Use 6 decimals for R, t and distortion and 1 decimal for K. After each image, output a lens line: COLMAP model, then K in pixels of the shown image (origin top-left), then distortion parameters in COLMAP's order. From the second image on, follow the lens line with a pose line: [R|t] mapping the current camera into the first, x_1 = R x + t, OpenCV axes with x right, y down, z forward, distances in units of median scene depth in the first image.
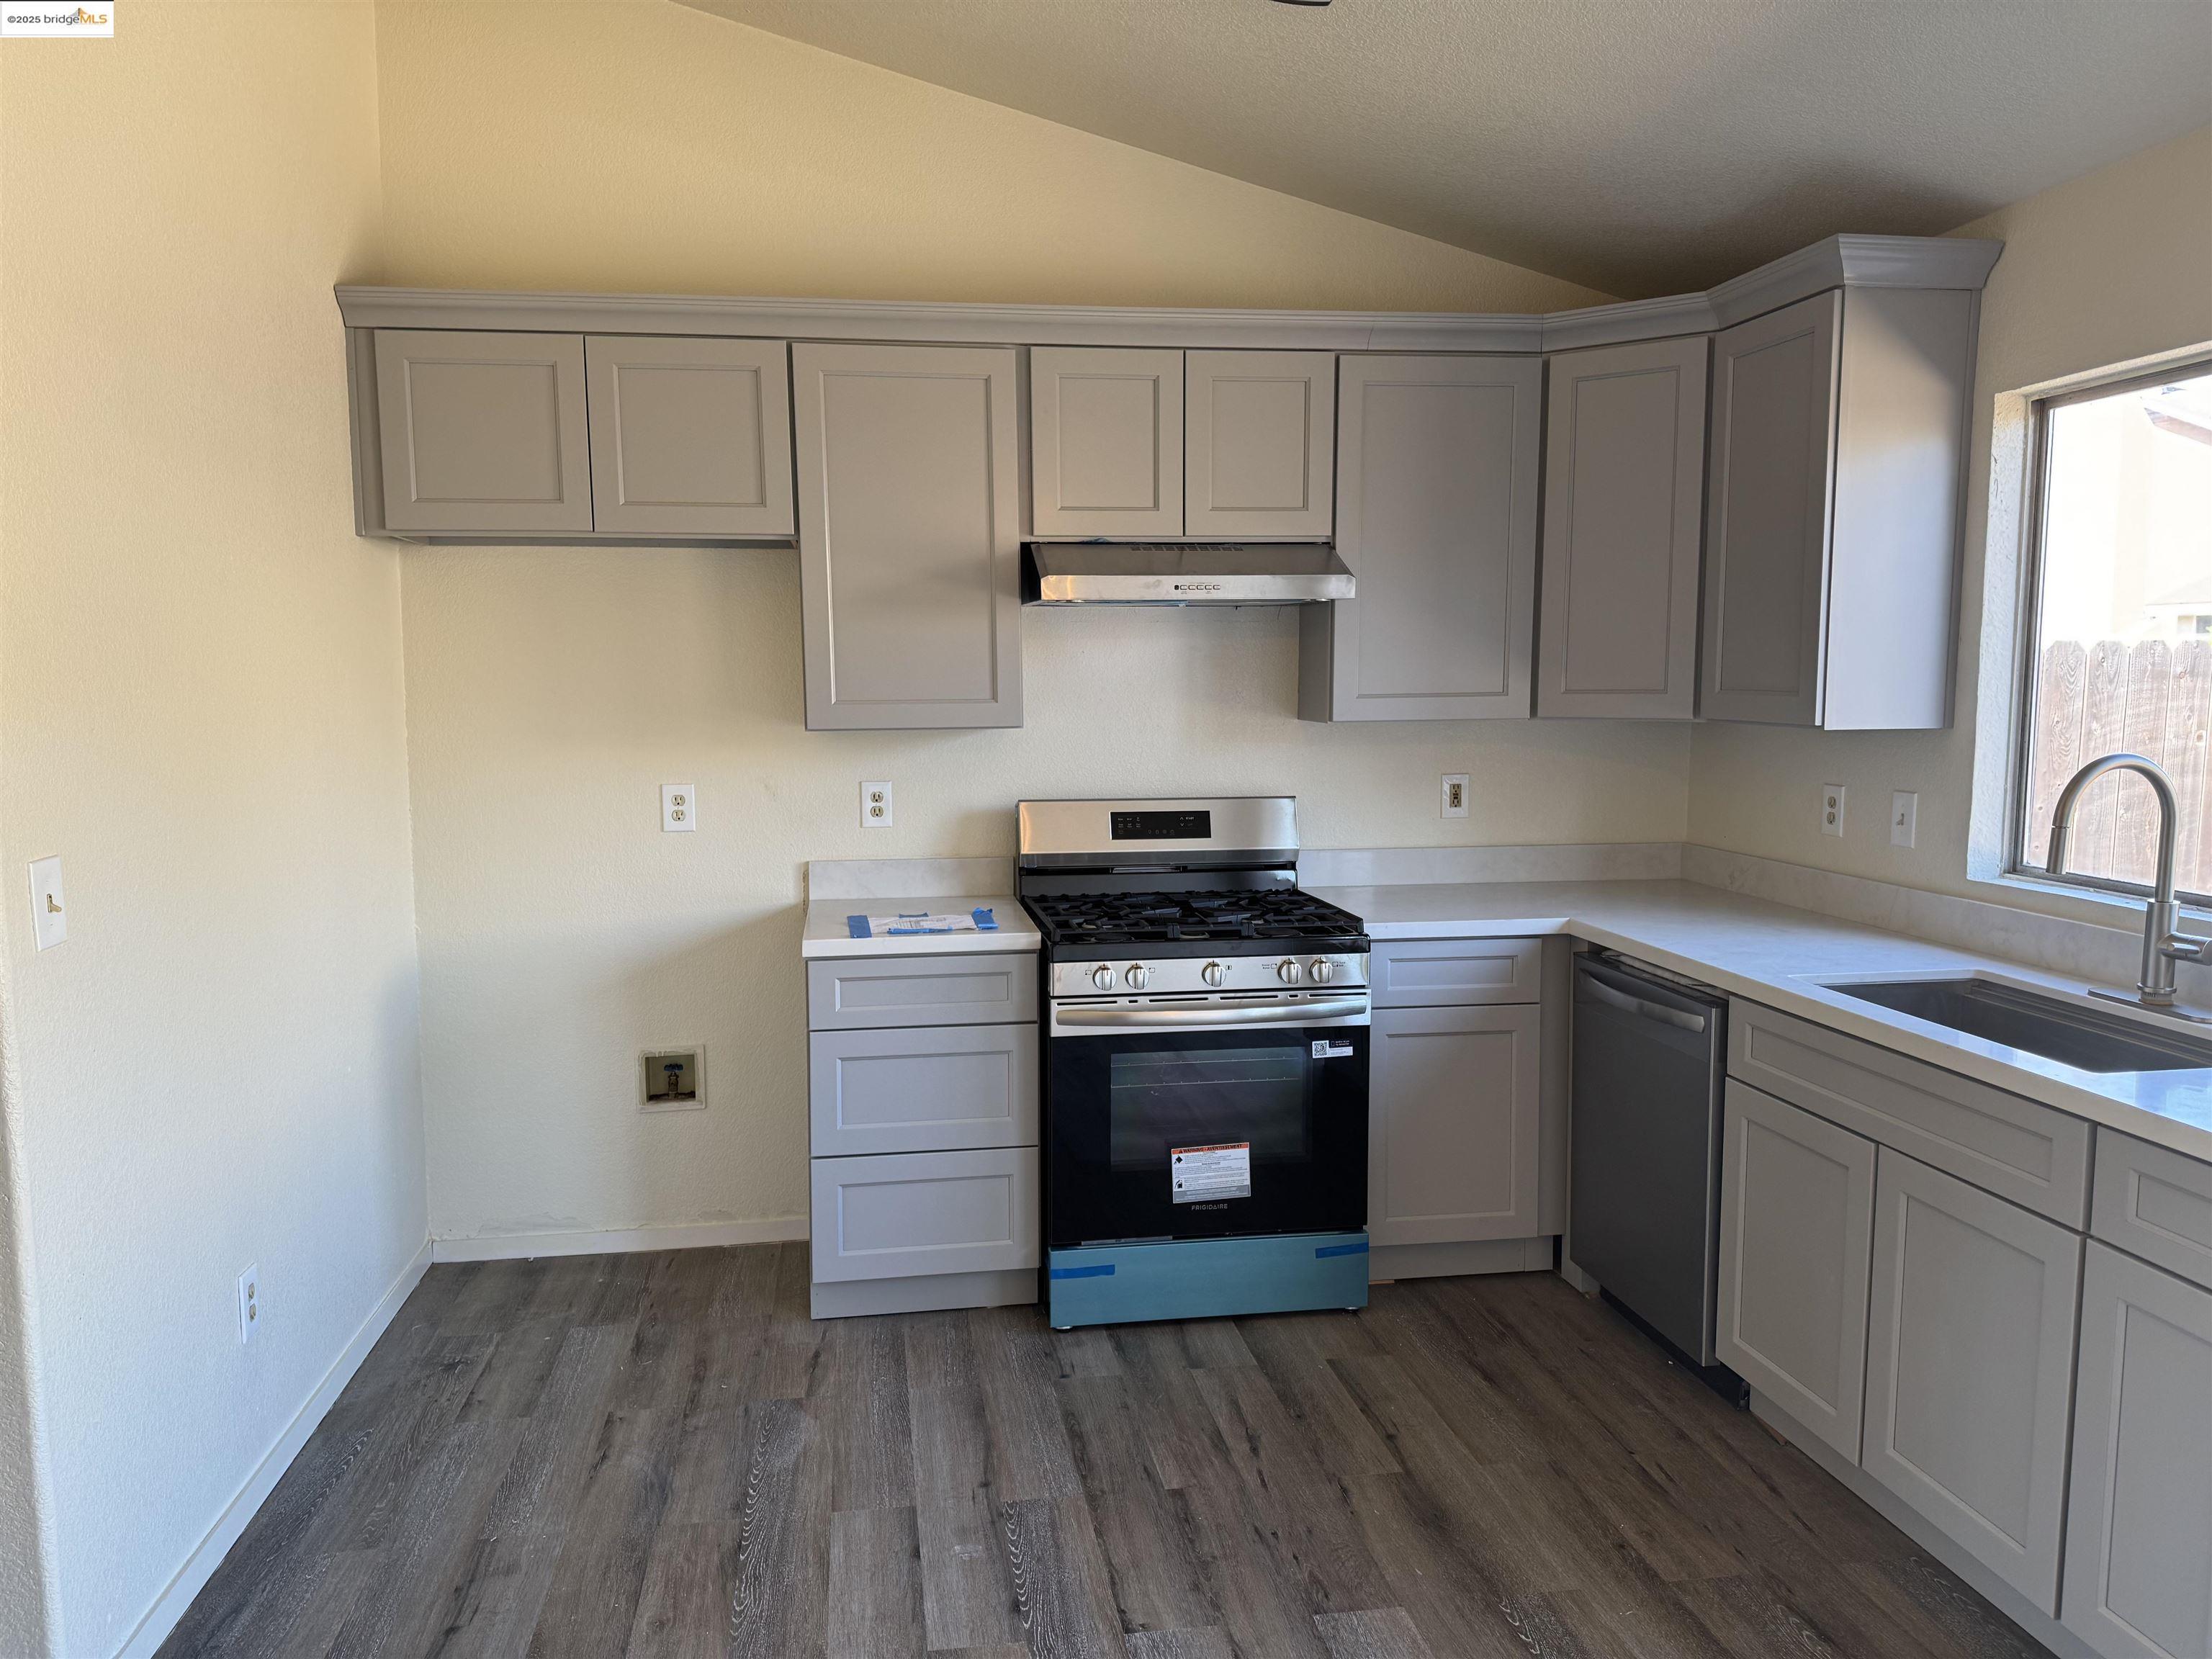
lens RADIAL K [[1561.8, 0, 1106.0], [0, 1561.8, 829.5], [0, 0, 1]] dist [0.149495, -0.215256]
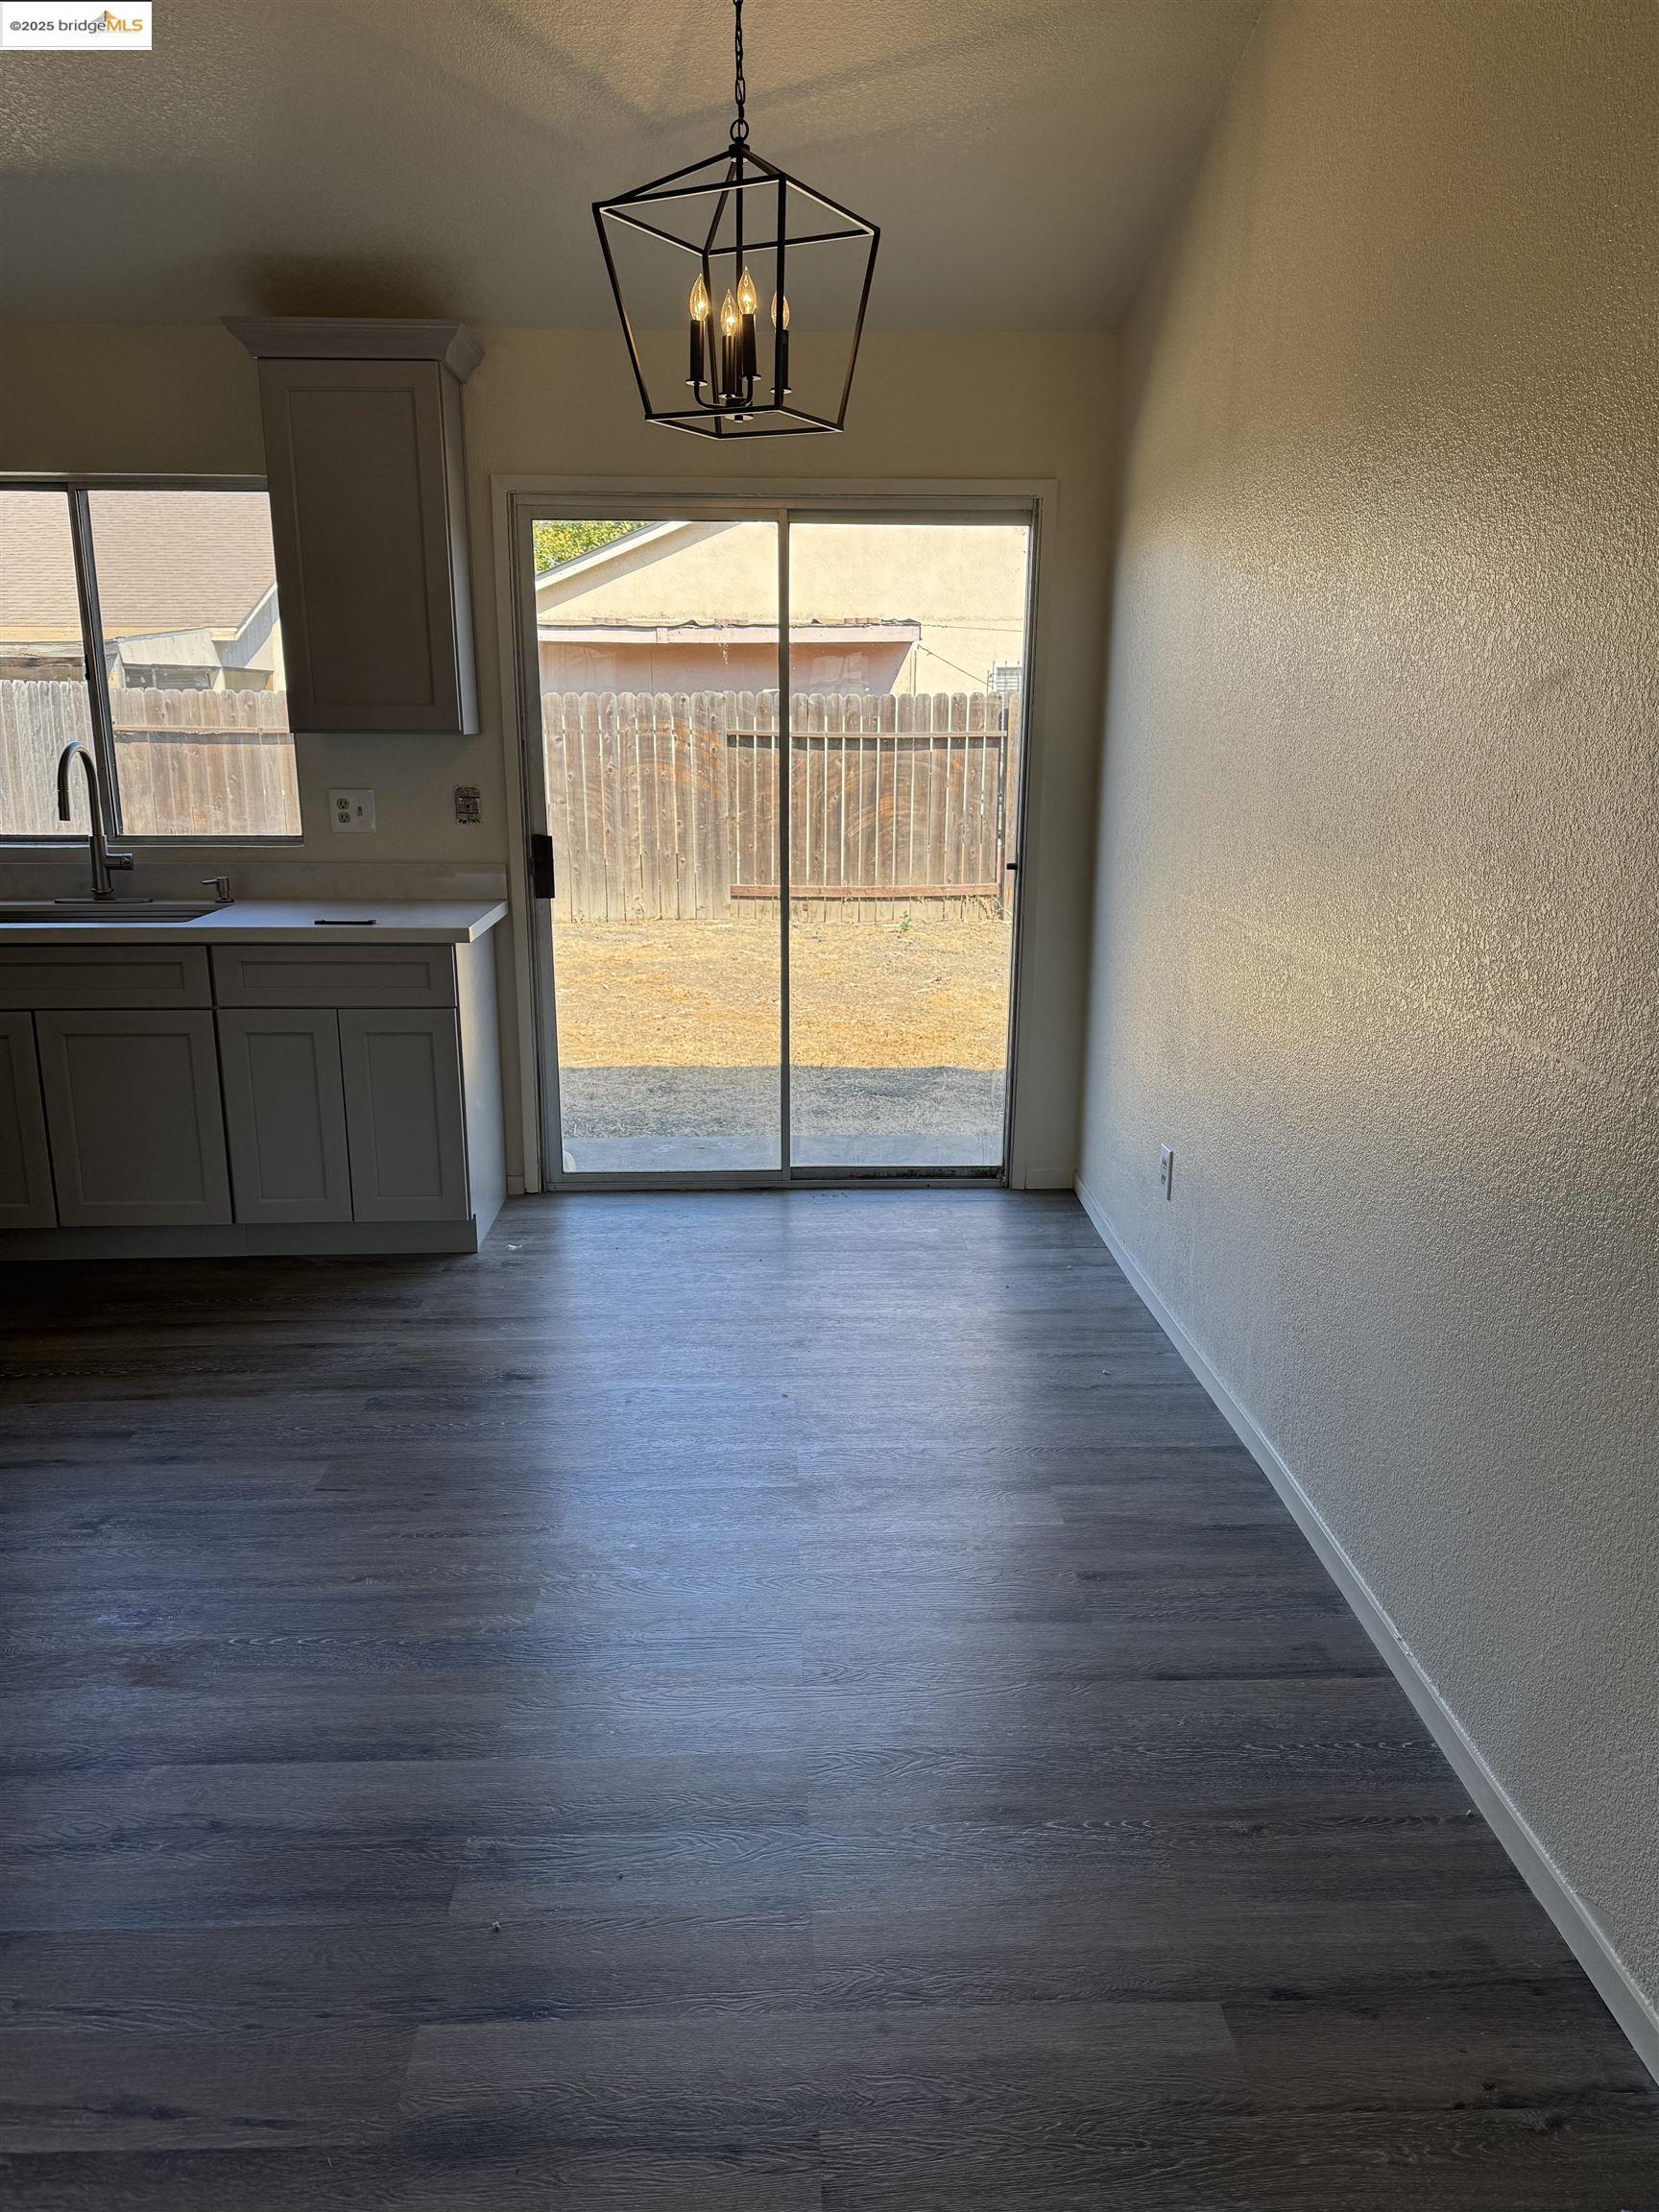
lens RADIAL K [[1525.6, 0, 835.6], [0, 1525.6, 1113.6], [0, 0, 1]] dist [0.148154, -0.270088]
pose [[0.121721, -0.246403, 0.961493, -0.632053], [0.096613, 0.967038, 0.235593, 0.014264], [-0.987851, 0.064216, 0.141514, 0.044788]]
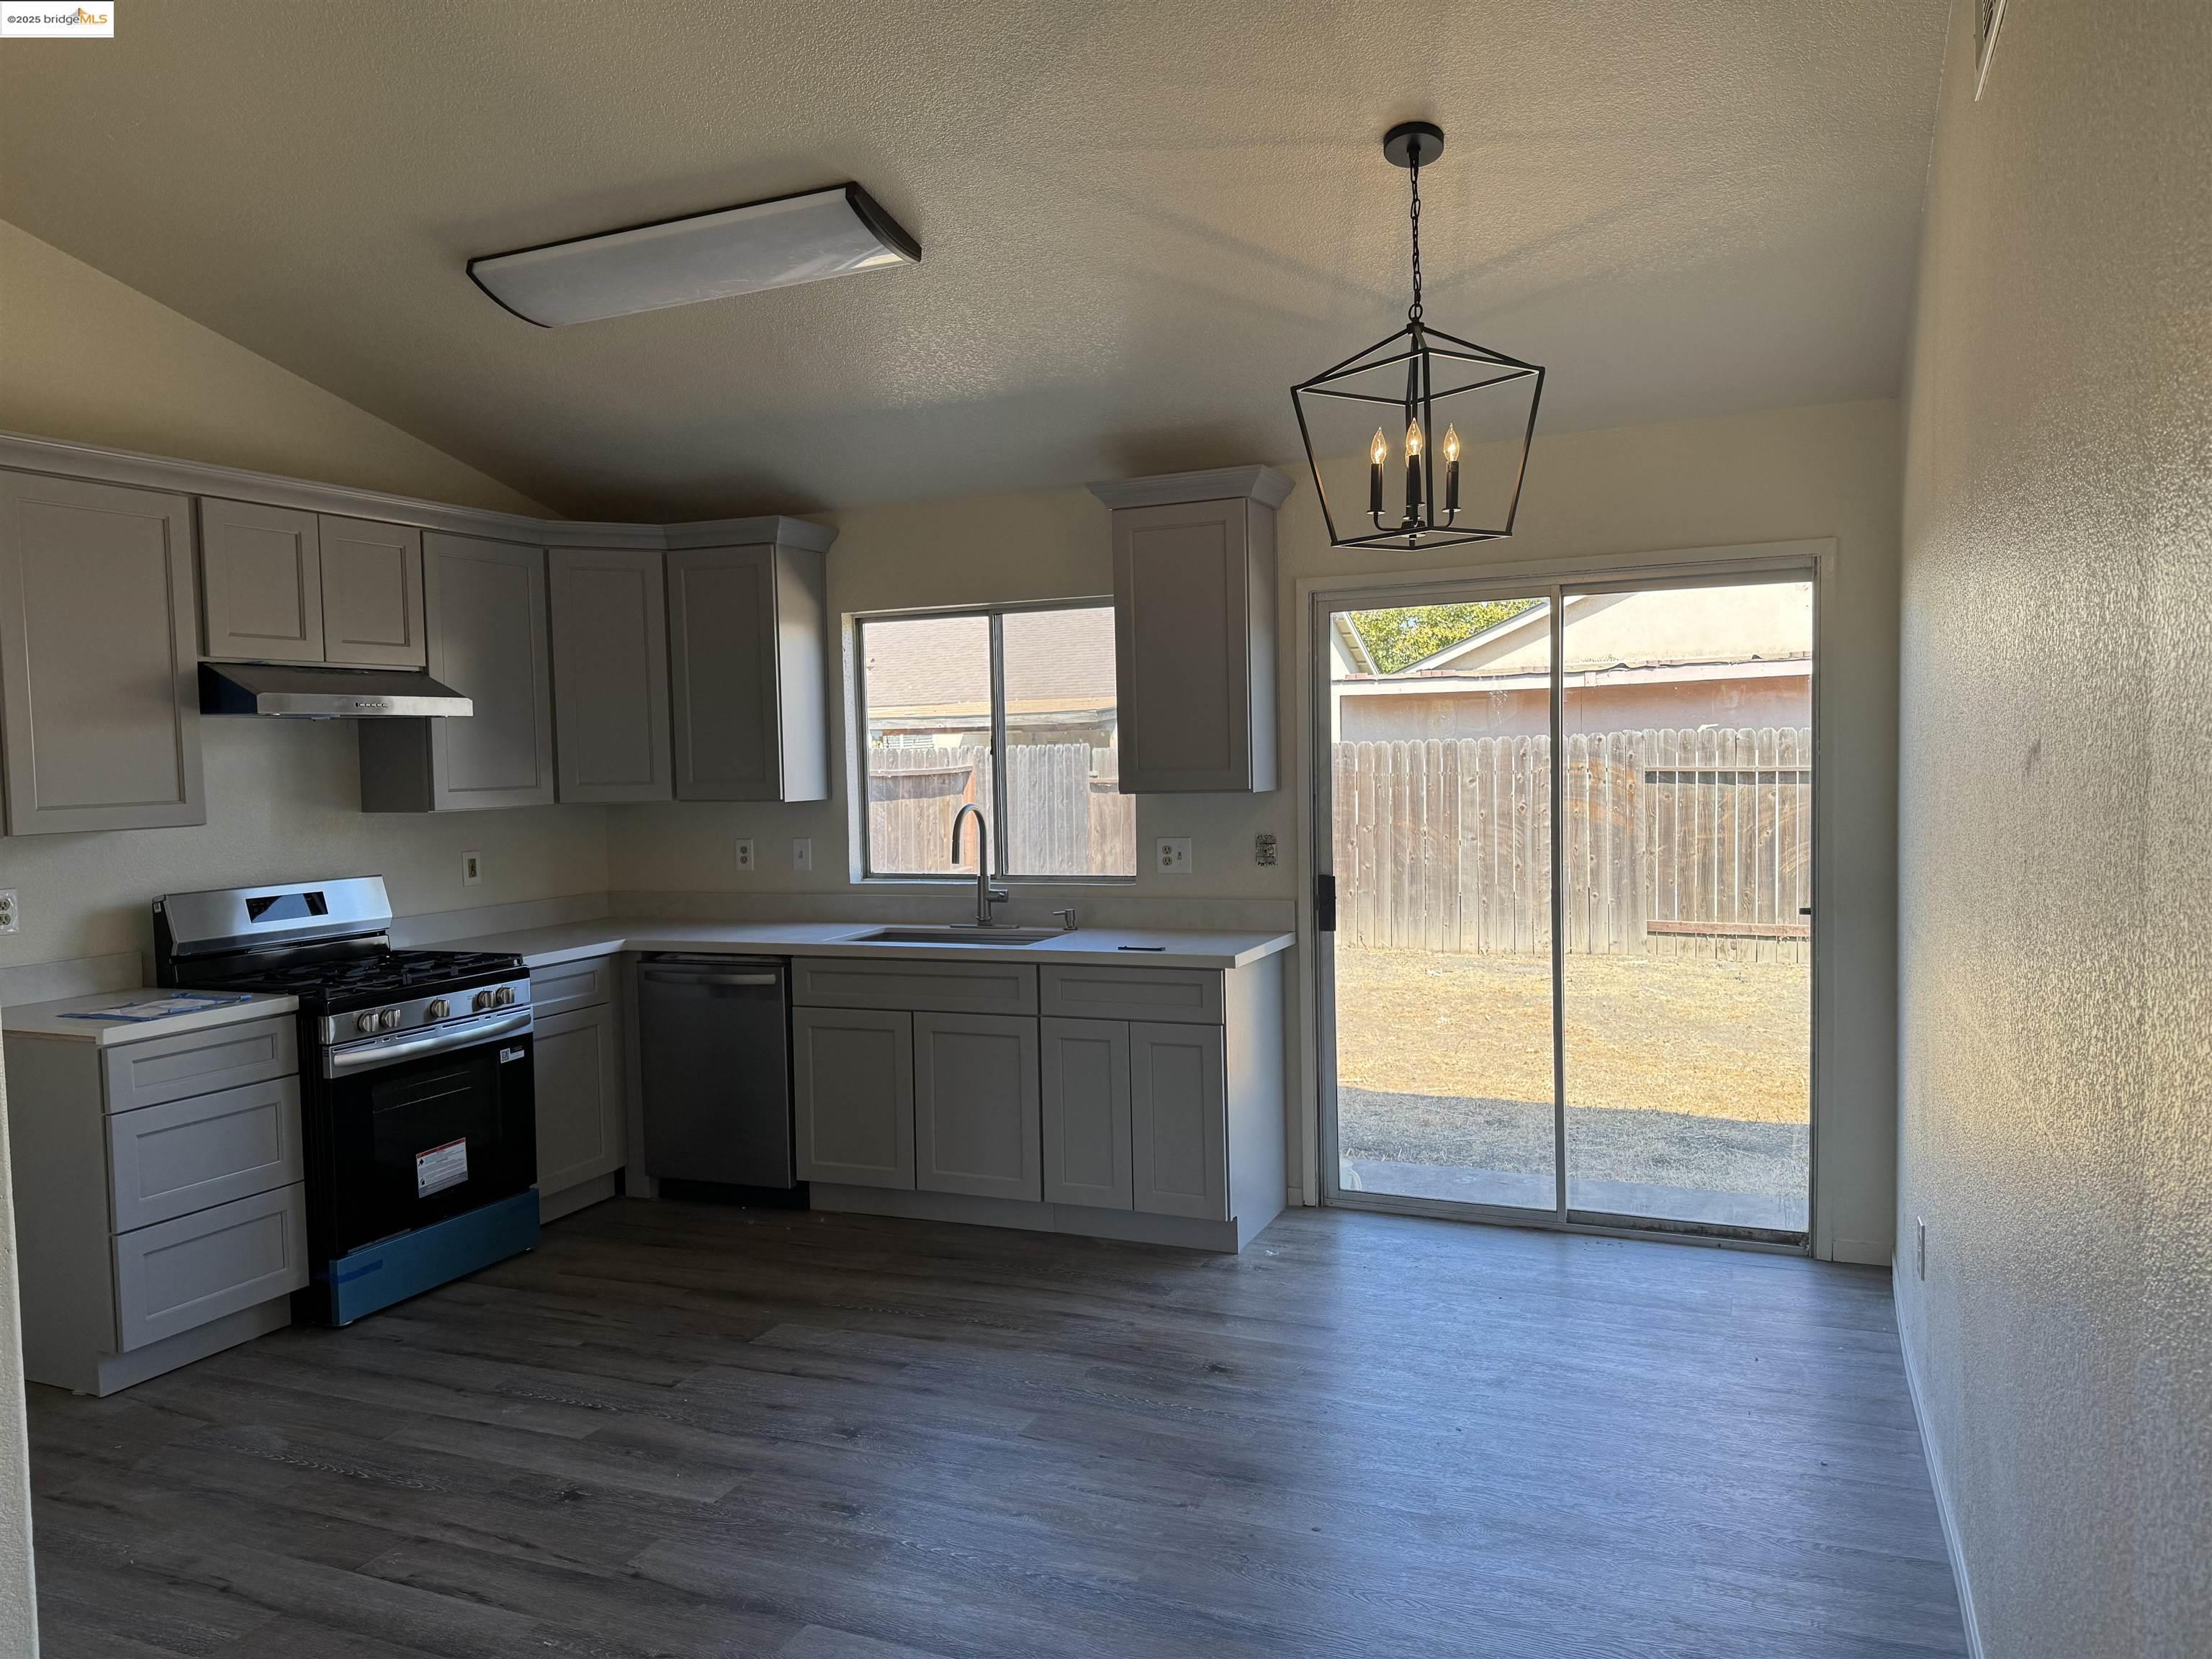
lens RADIAL K [[1525.6, 0, 1109.8], [0, 1525.6, 835.5], [0, 0, 1]] dist [0.148154, -0.270088]
pose [[0.538806, -0.052476, 0.840794, -0.676355], [0.106549, 0.994288, -0.006225, 0.018439], [-0.835665, 0.092940, 0.541319, -0.146297]]
